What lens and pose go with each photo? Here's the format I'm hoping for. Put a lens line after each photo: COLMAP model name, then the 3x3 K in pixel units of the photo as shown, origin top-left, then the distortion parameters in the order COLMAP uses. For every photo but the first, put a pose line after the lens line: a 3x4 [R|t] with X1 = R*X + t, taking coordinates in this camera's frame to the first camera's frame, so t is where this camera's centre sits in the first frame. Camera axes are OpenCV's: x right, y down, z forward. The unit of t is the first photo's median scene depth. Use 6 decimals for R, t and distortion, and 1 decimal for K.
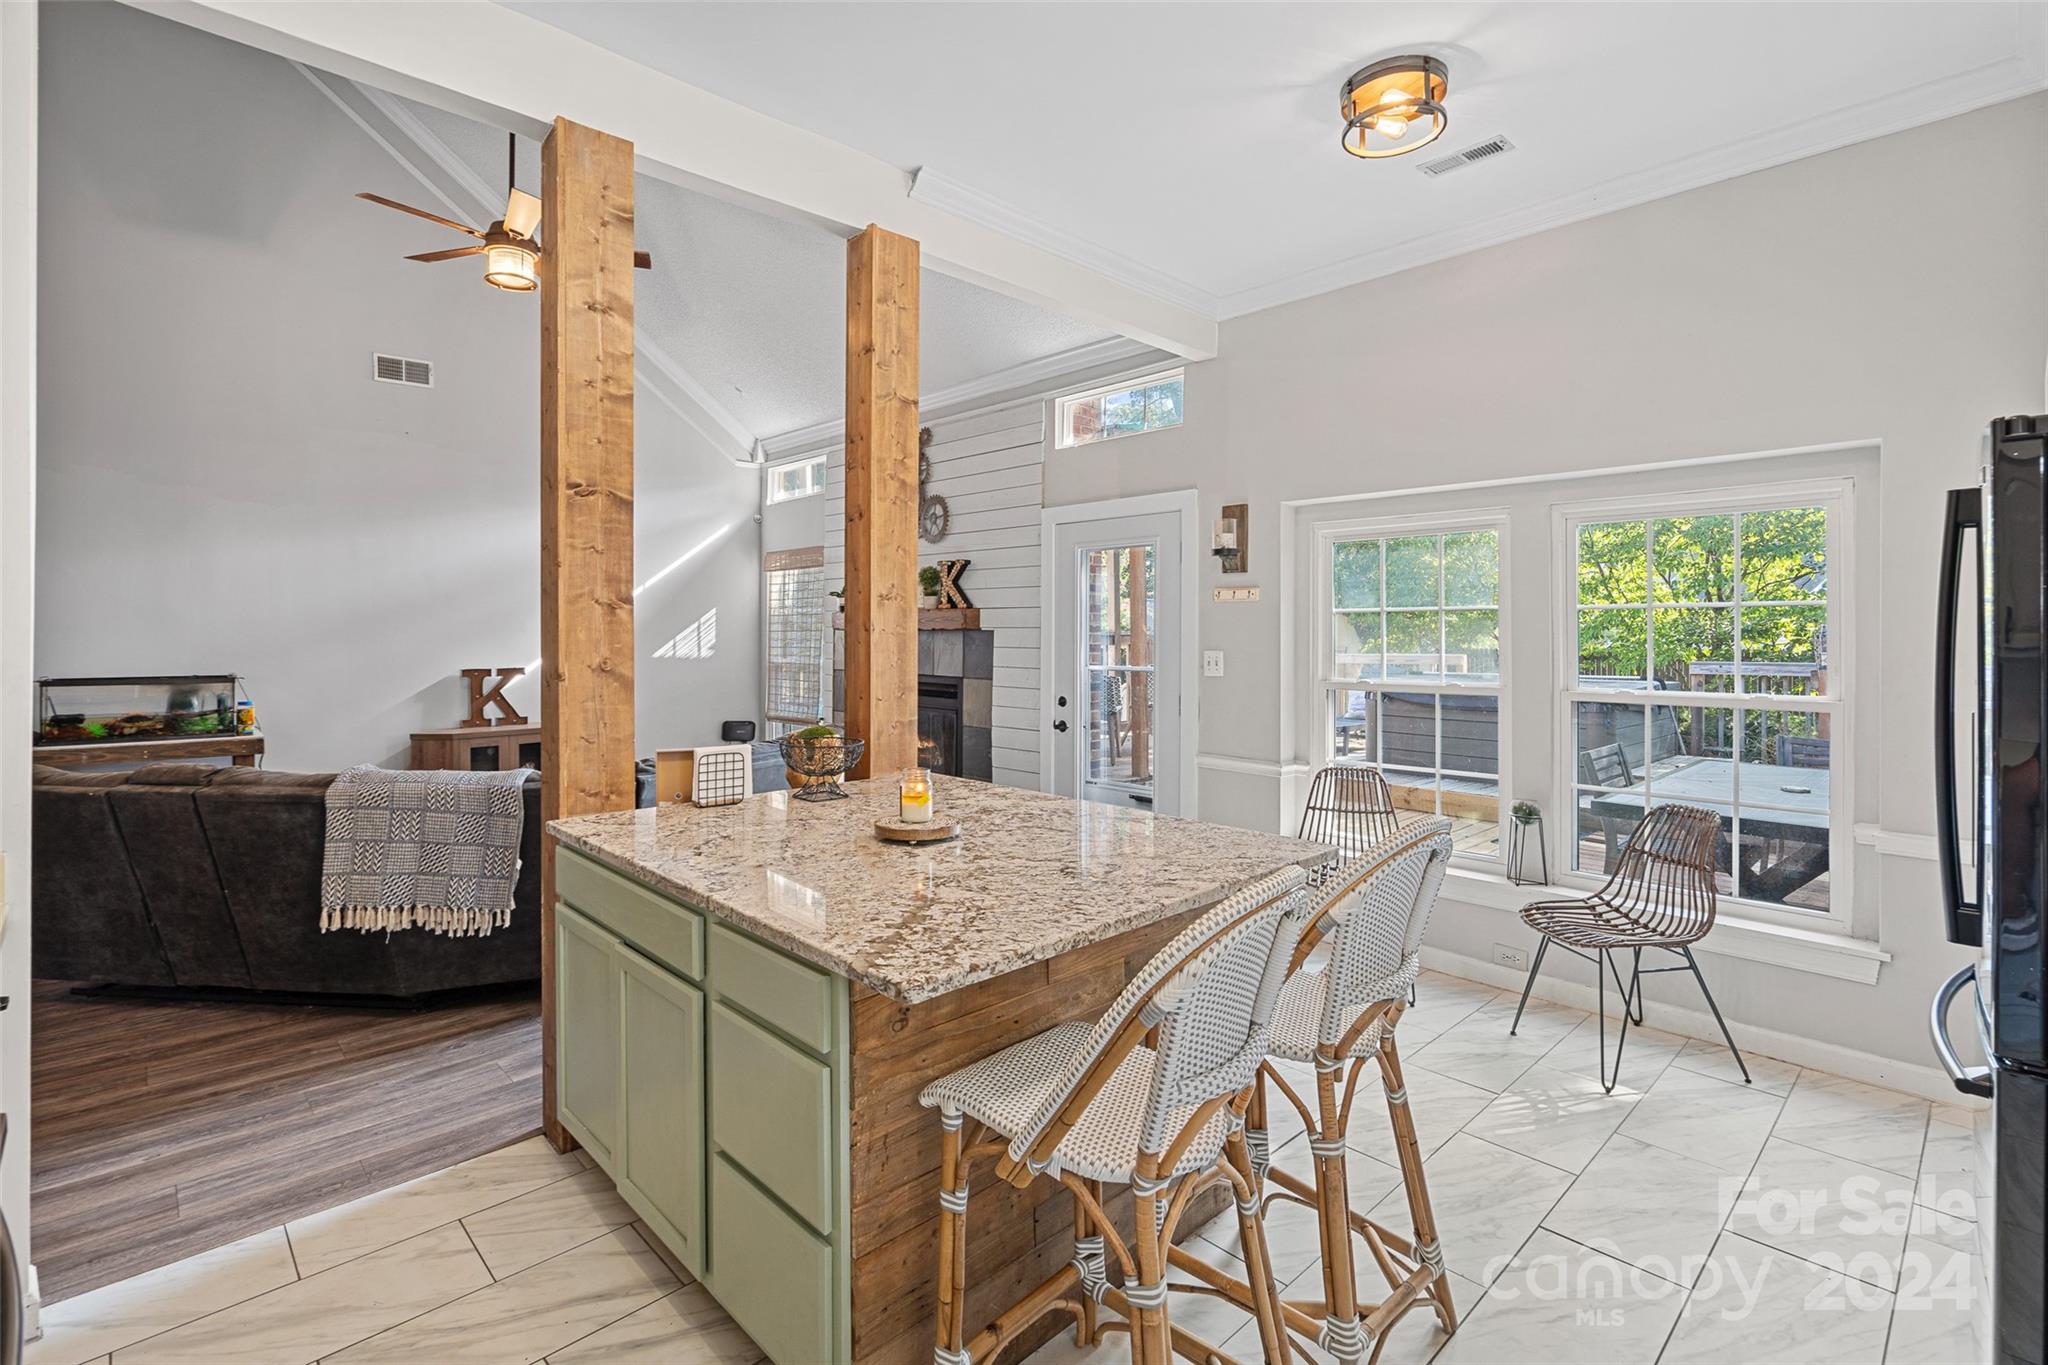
lens RADIAL K [[961.9, 0, 1130.7], [0, 961.9, 646.4], [0, 0, 1]] dist [-0.004423, 0.000885]
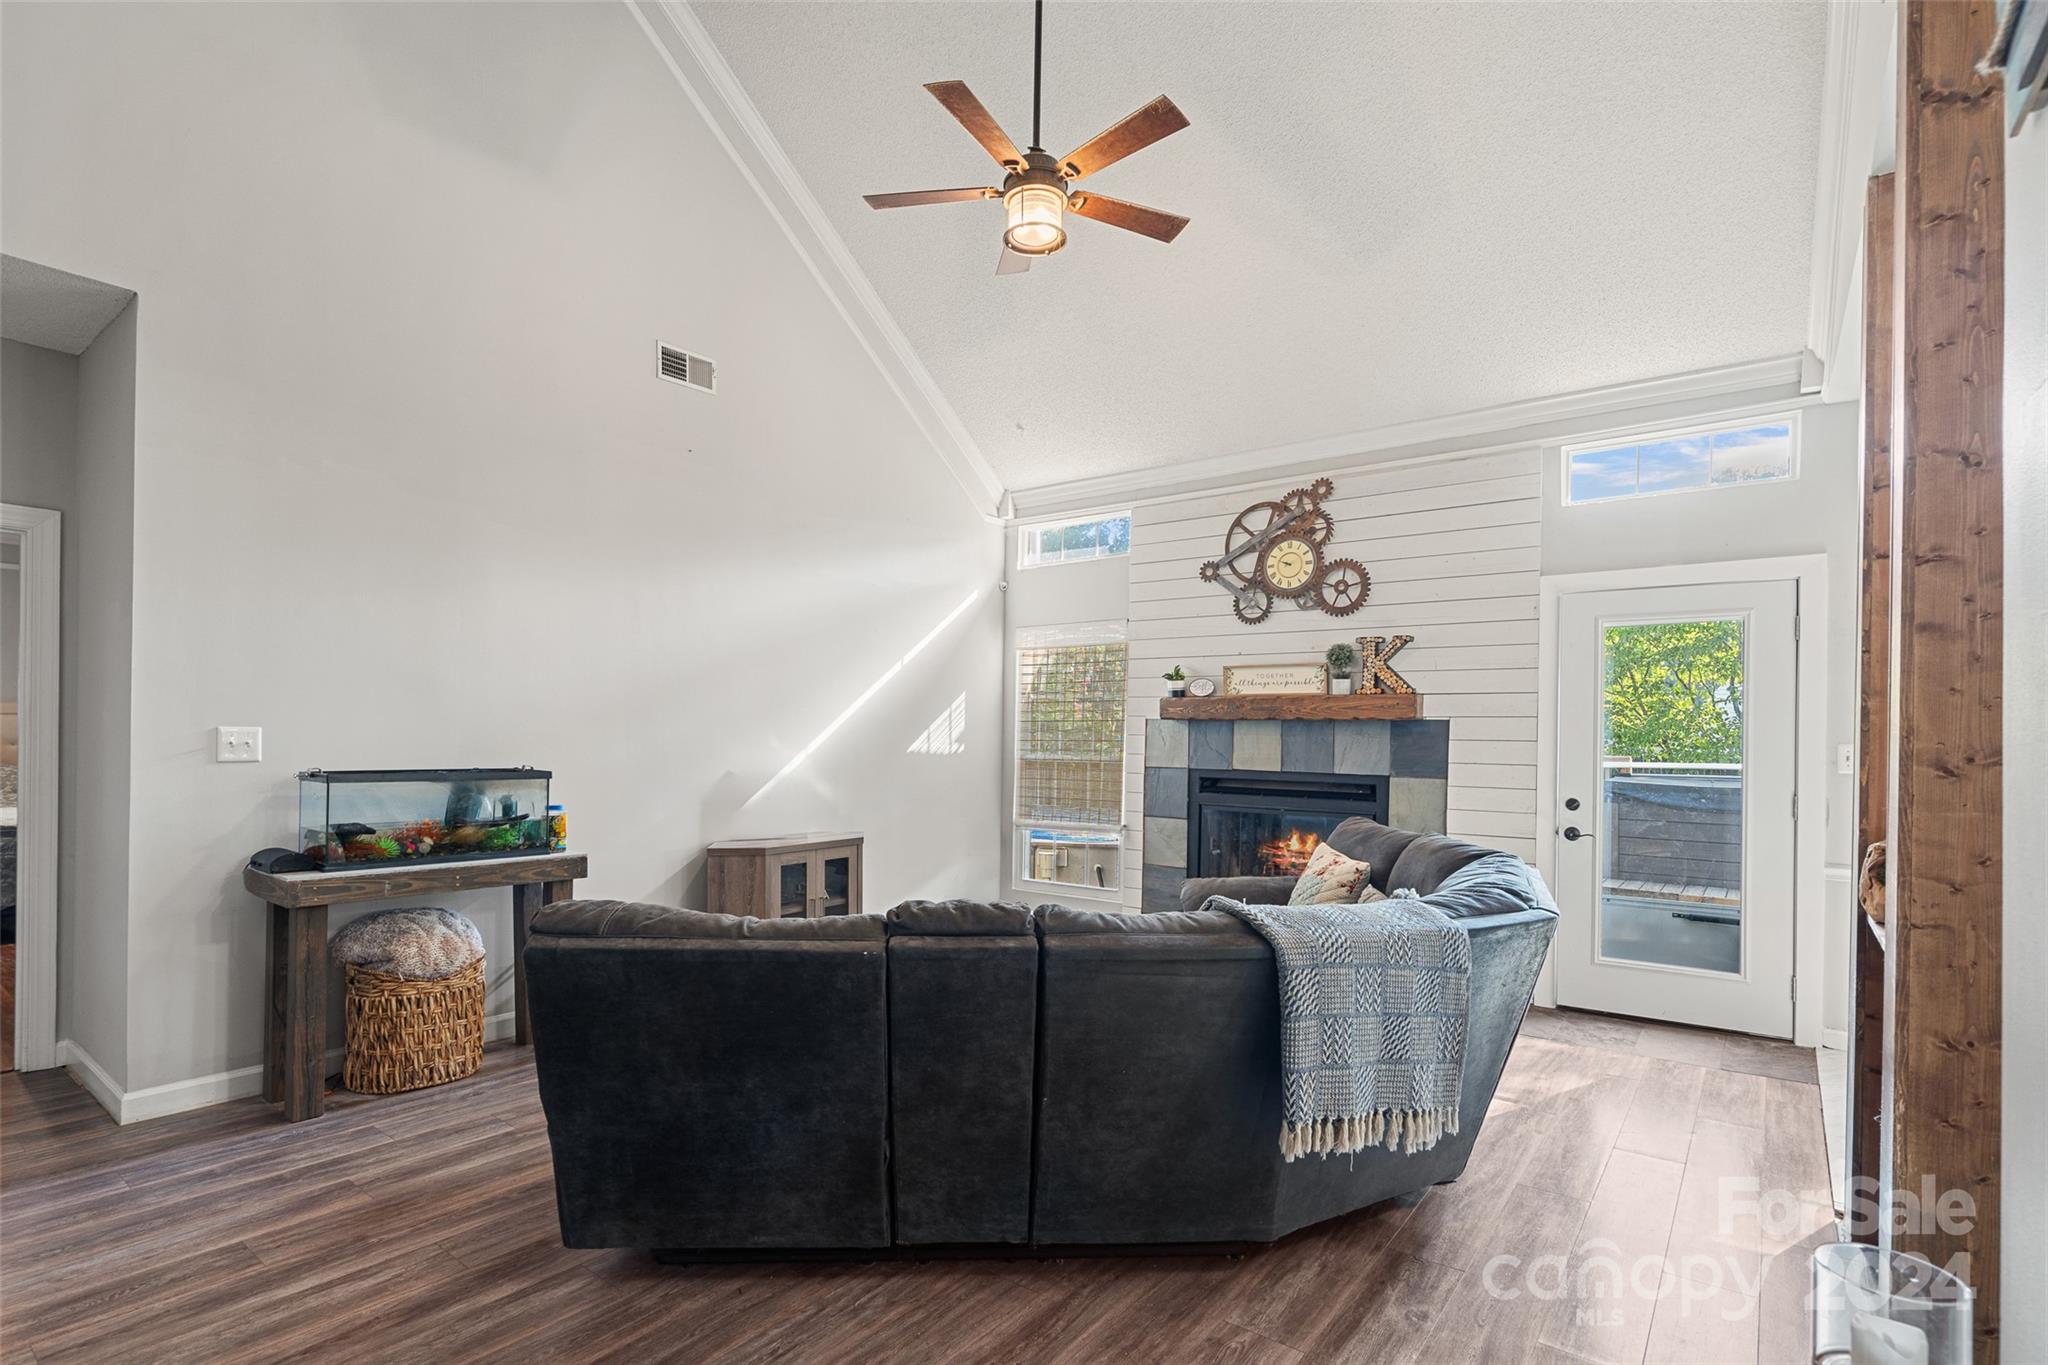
lens RADIAL K [[961.9, 0, 1050.7], [0, 961.9, 759.7], [0, 0, 1]] dist [-0.004423, 0.000885]
pose [[0.989953, 0.006054, 0.141266, -0.661110], [-0.007236, 0.999943, 0.007851, 0.015301], [-0.141210, -0.008795, 0.989941, 0.235299]]
